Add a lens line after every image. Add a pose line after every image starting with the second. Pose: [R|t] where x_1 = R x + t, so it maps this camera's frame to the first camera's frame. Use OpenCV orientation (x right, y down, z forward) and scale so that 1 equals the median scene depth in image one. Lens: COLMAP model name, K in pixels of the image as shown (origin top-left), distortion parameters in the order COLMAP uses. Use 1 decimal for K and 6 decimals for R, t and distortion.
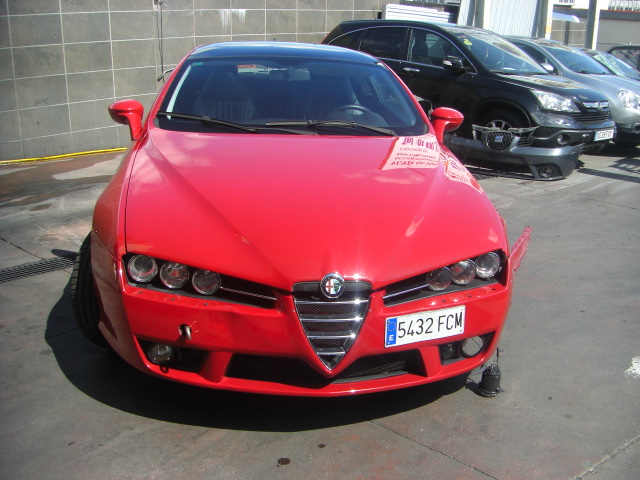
lens RADIAL K [[737.0, 0, 362.2], [0, 737.0, 282.5], [0, 0, 1]] dist [-0.179924, 0.102499]
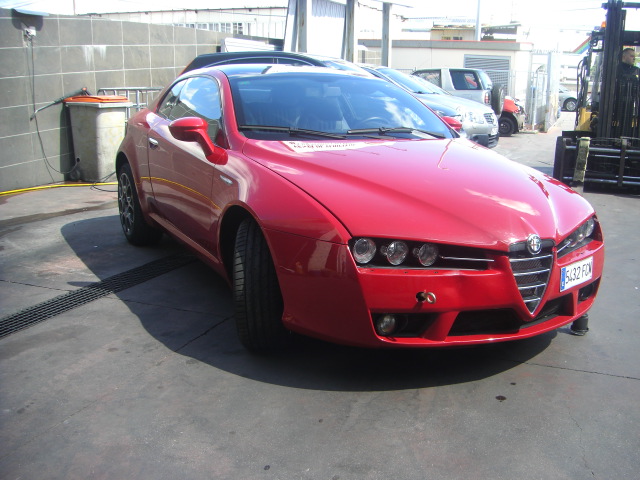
lens RADIAL K [[737.0, 0, 362.2], [0, 737.0, 282.5], [0, 0, 1]] dist [-0.179924, 0.102499]
pose [[0.935636, -0.118251, 0.332567, -0.509413], [0.134396, 0.990590, -0.025882, 0.042995], [-0.326377, 0.068912, 0.942724, -0.044910]]
